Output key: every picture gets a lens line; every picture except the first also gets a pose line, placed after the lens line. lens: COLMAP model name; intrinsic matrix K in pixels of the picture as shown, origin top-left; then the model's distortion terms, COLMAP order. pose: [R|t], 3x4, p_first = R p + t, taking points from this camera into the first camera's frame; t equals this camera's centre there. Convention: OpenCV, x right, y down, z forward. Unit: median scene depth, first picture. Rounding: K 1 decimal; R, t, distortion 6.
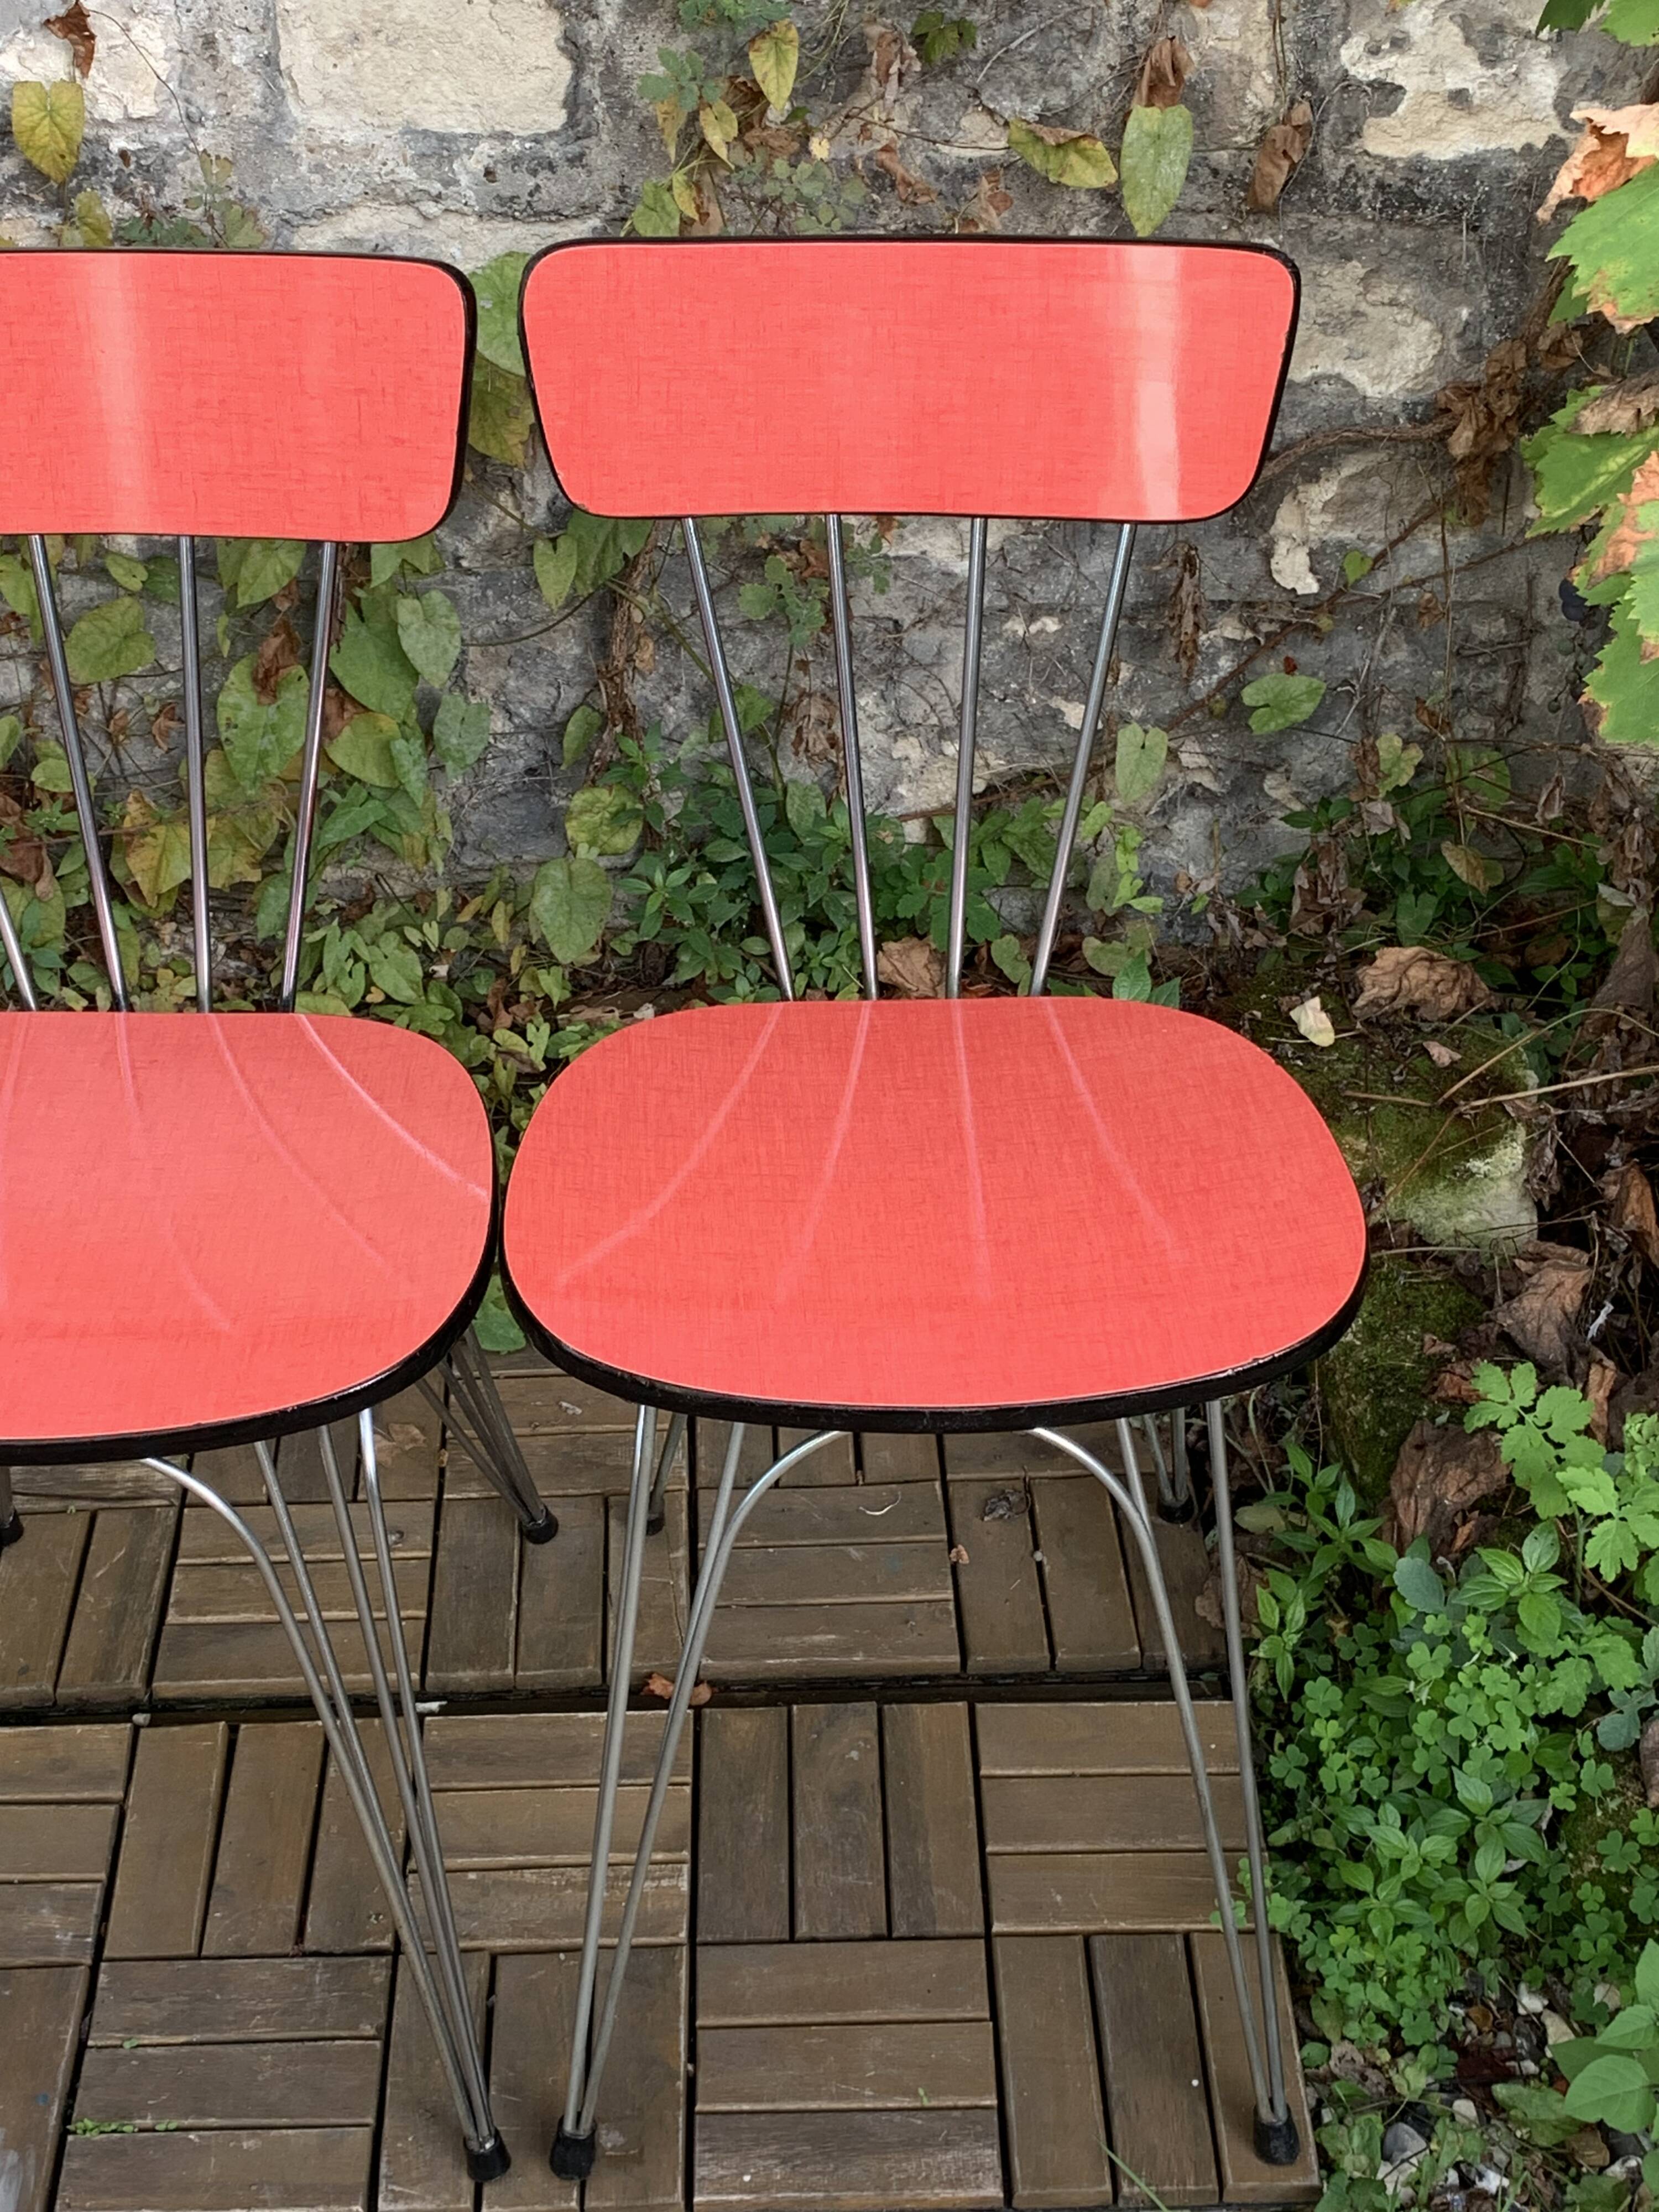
lens RADIAL K [[3154.8, 0, 830.8], [0, 3154.8, 1110.5], [0, 0, 1]] dist [0.219676, -0.761401]
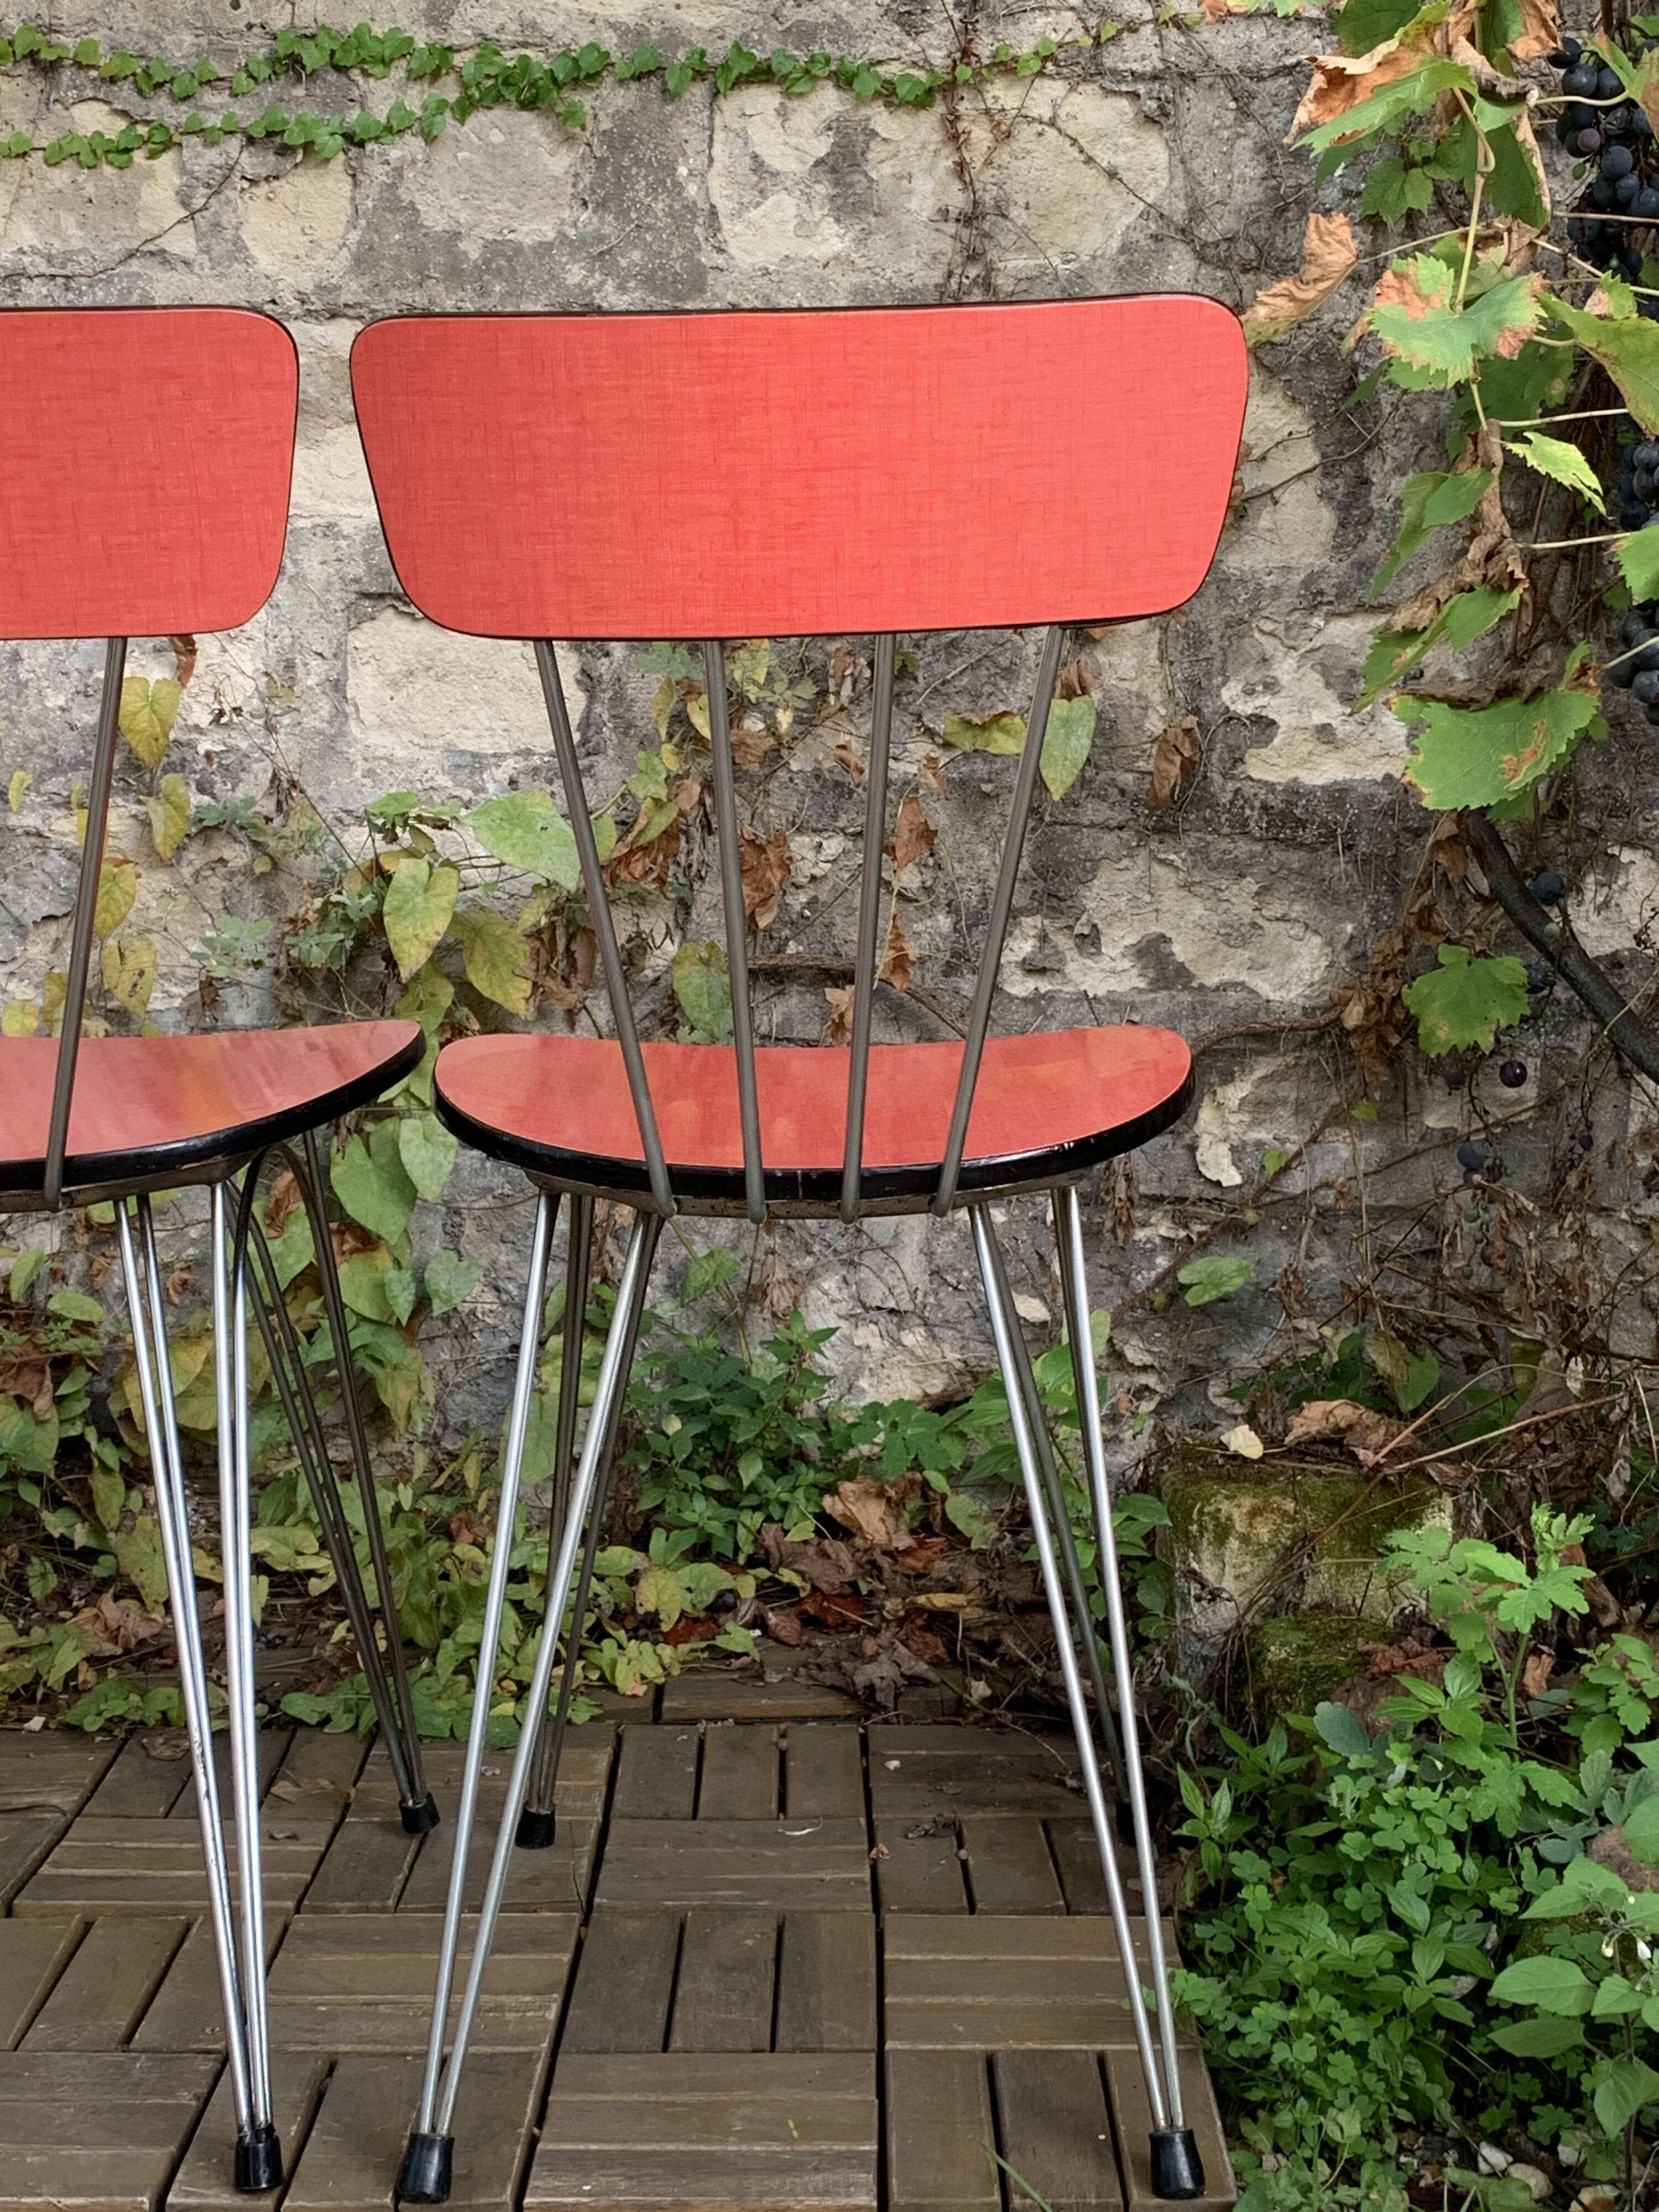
lens RADIAL K [[3037.1, 0, 822.4], [0, 3037.1, 1078.5], [0, 0, 1]] dist [0.202148, -0.685592]
pose [[0.999323, 0.009131, -0.035636, 0.050767], [-0.026513, 0.850317, -0.525603, 0.399379], [0.025503, 0.526192, 0.849983, 0.093886]]
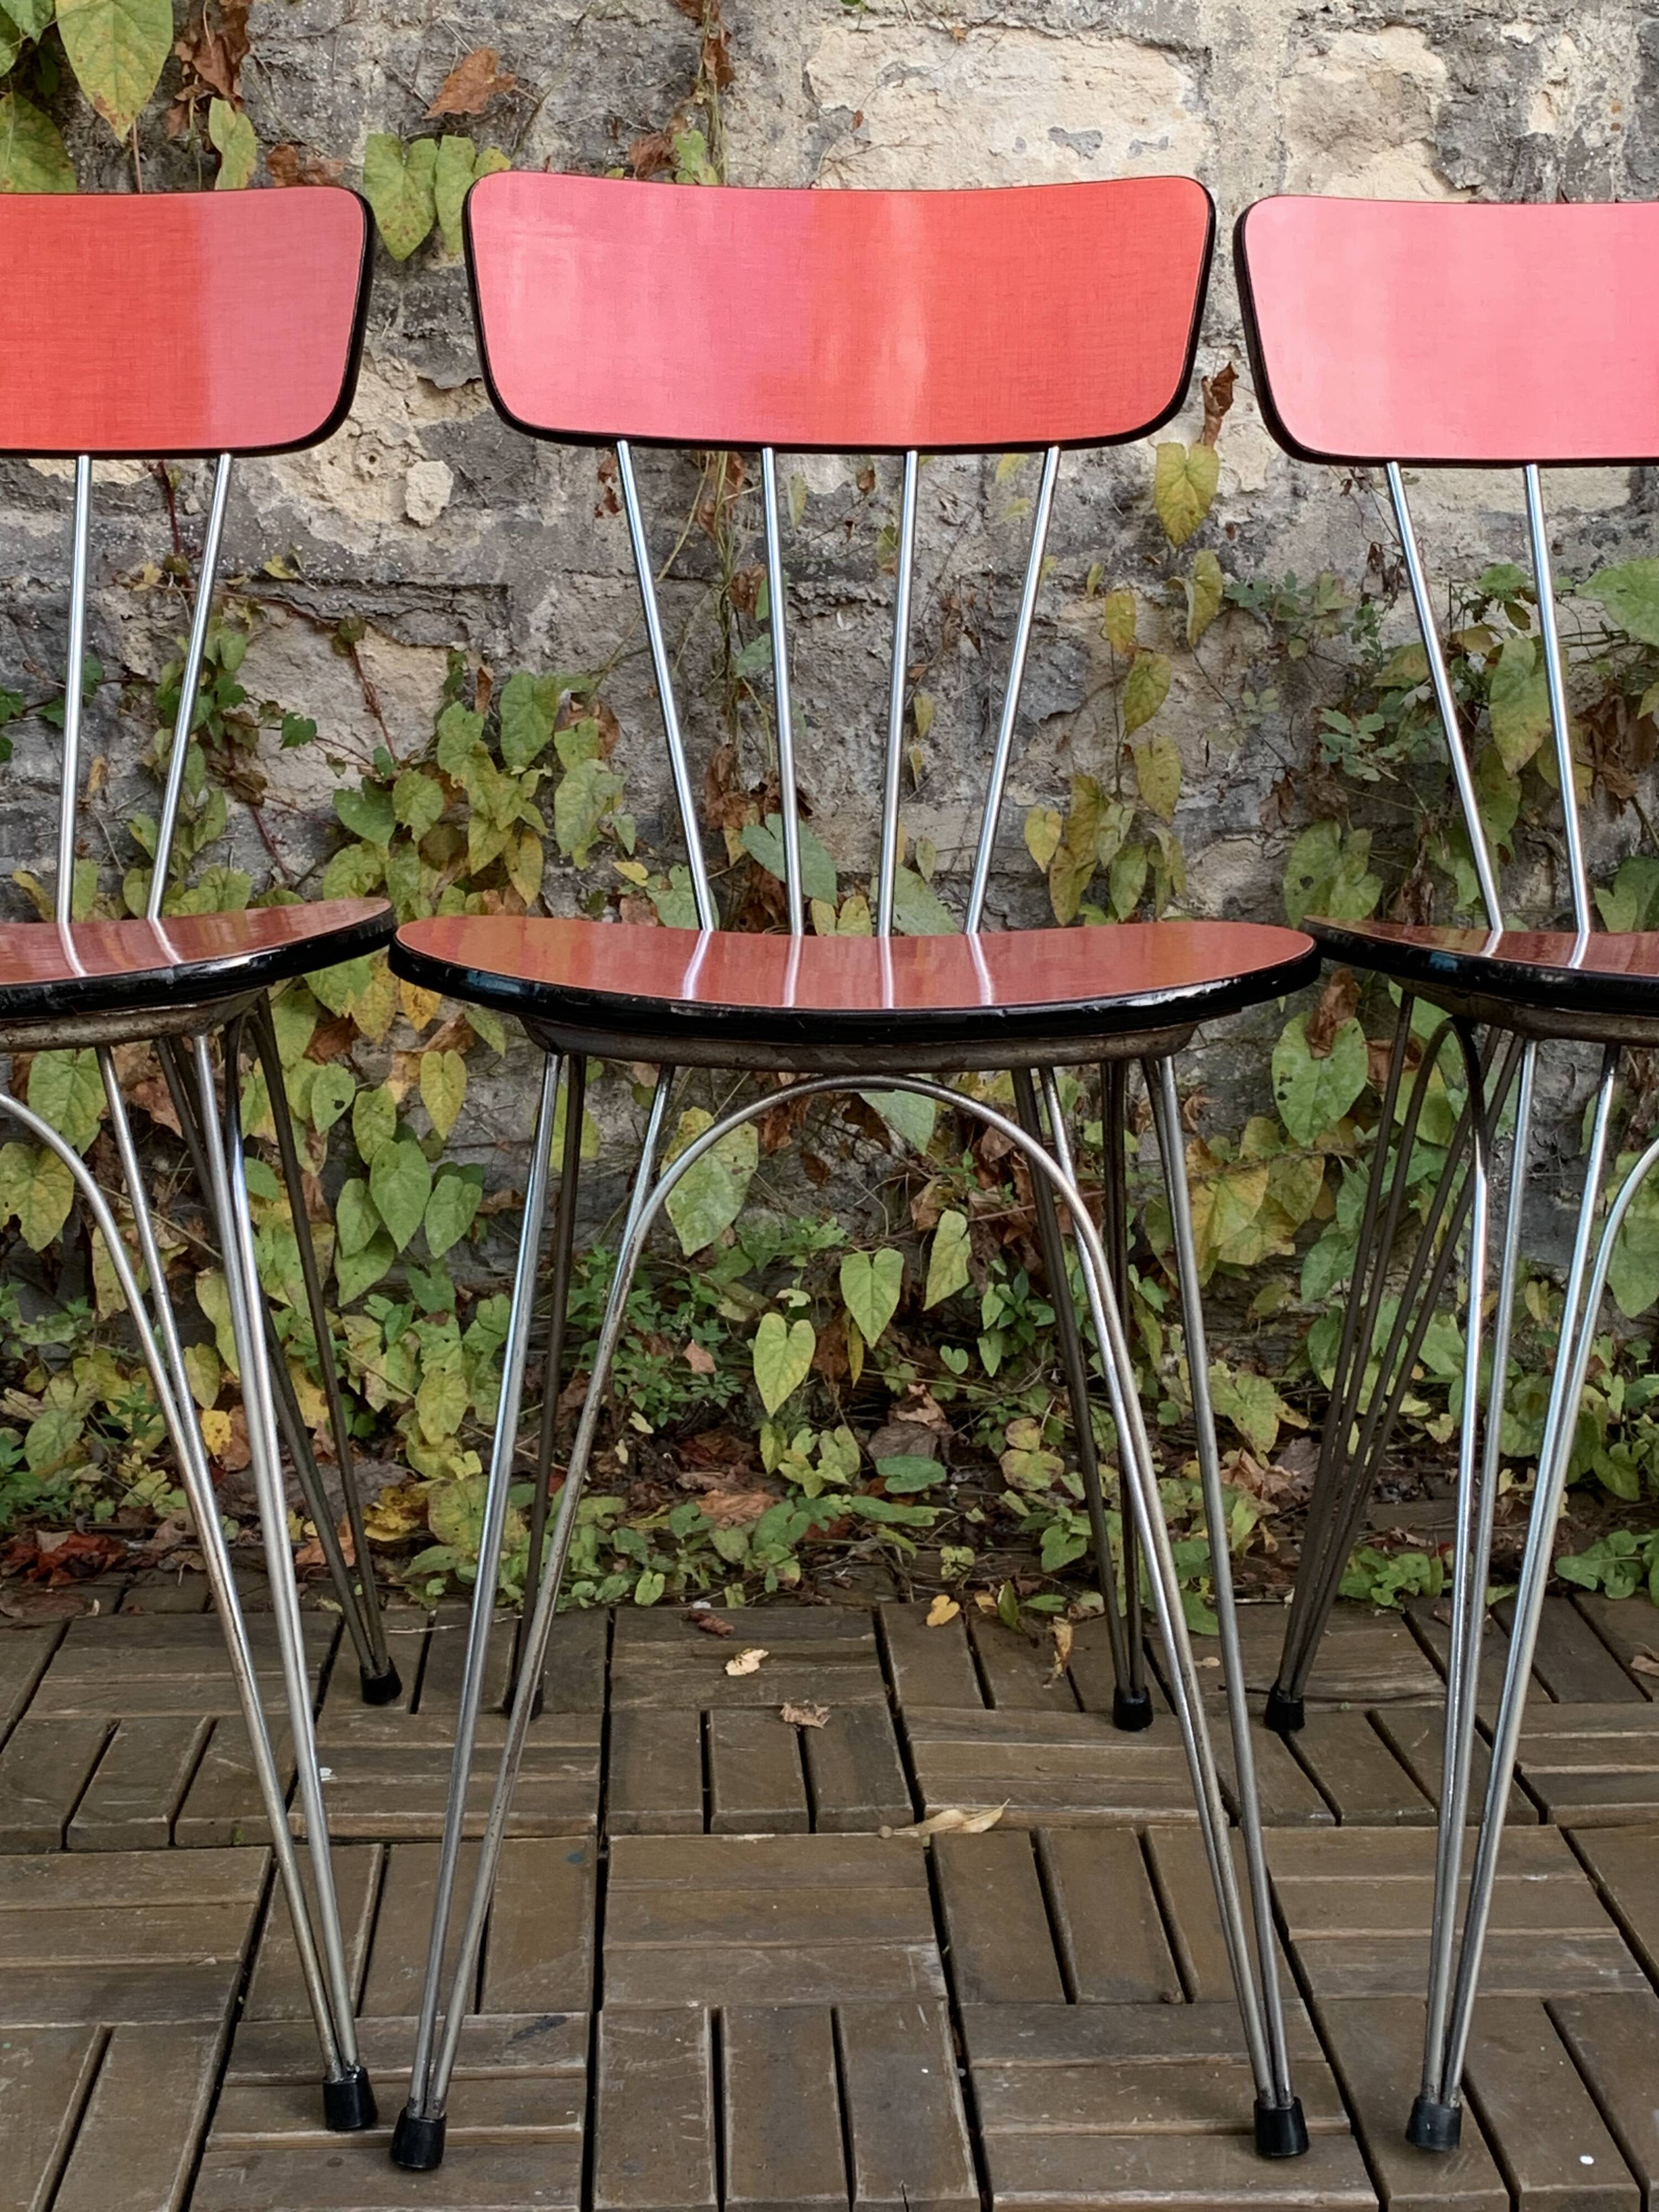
lens RADIAL K [[3155.7, 0, 825.1], [0, 3155.7, 1105.6], [0, 0, 1]] dist [0.209197, -0.725984]
pose [[0.999663, -0.018242, 0.018492, -0.379590], [0.024540, 0.896619, -0.442123, 0.349505], [-0.008515, 0.442428, 0.896764, 0.119076]]
